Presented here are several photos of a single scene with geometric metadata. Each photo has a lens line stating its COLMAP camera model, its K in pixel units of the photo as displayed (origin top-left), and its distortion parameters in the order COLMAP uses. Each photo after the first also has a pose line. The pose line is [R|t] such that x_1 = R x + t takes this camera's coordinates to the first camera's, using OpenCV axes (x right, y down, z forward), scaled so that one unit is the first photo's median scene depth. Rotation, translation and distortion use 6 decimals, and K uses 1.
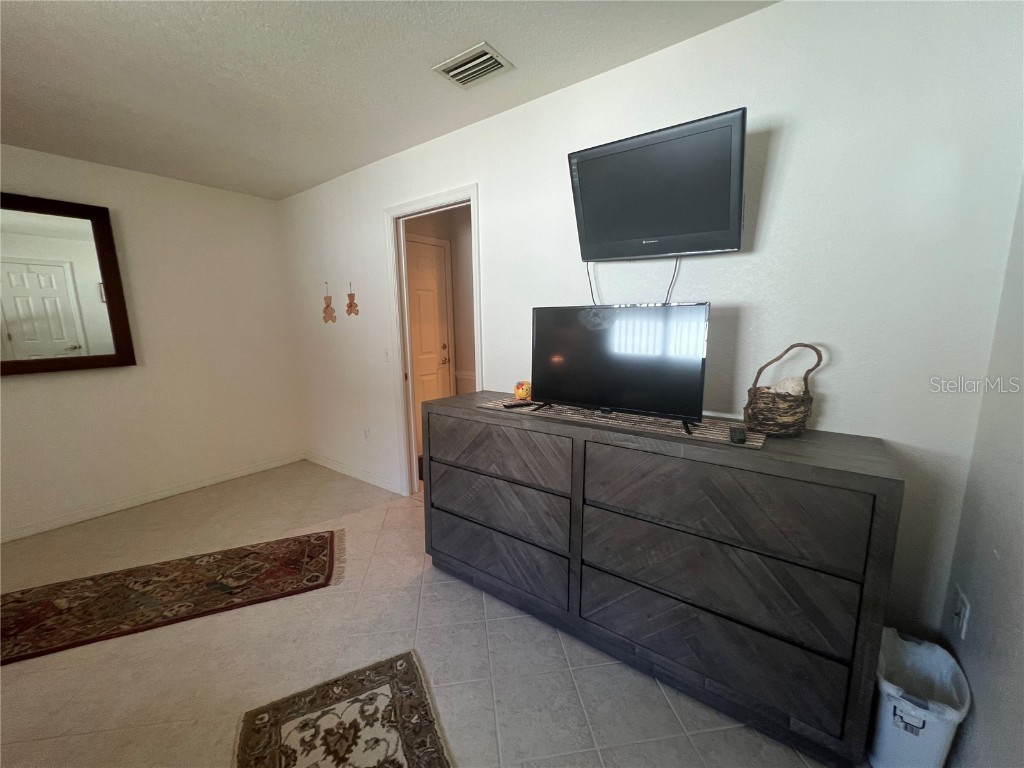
lens RADIAL K [[408.7, 0, 511.8], [0, 408.7, 388.1], [0, 0, 1]] dist [0.000087, 0.000301]
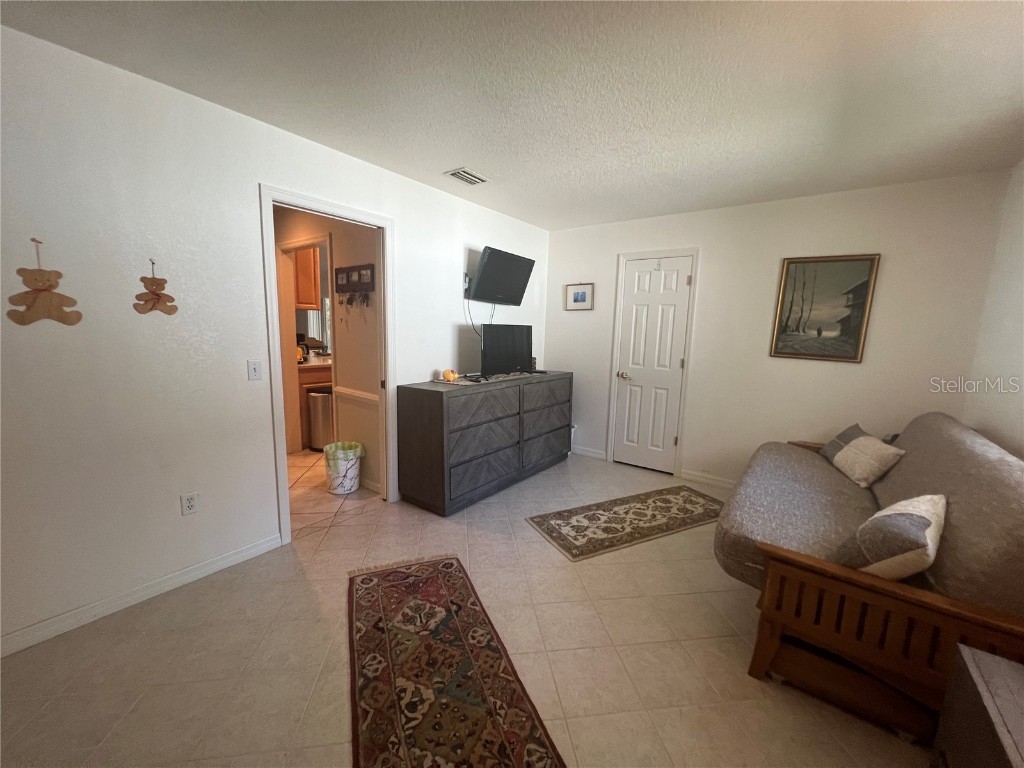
lens RADIAL K [[408.7, 0, 510.0], [0, 408.7, 385.9], [0, 0, 1]] dist [0.000087, 0.000301]
pose [[0.004700, -0.131802, 0.991265, -1.729584], [0.139177, 0.981714, 0.129872, -0.142056], [-0.990256, 0.137351, 0.022958, 0.857069]]
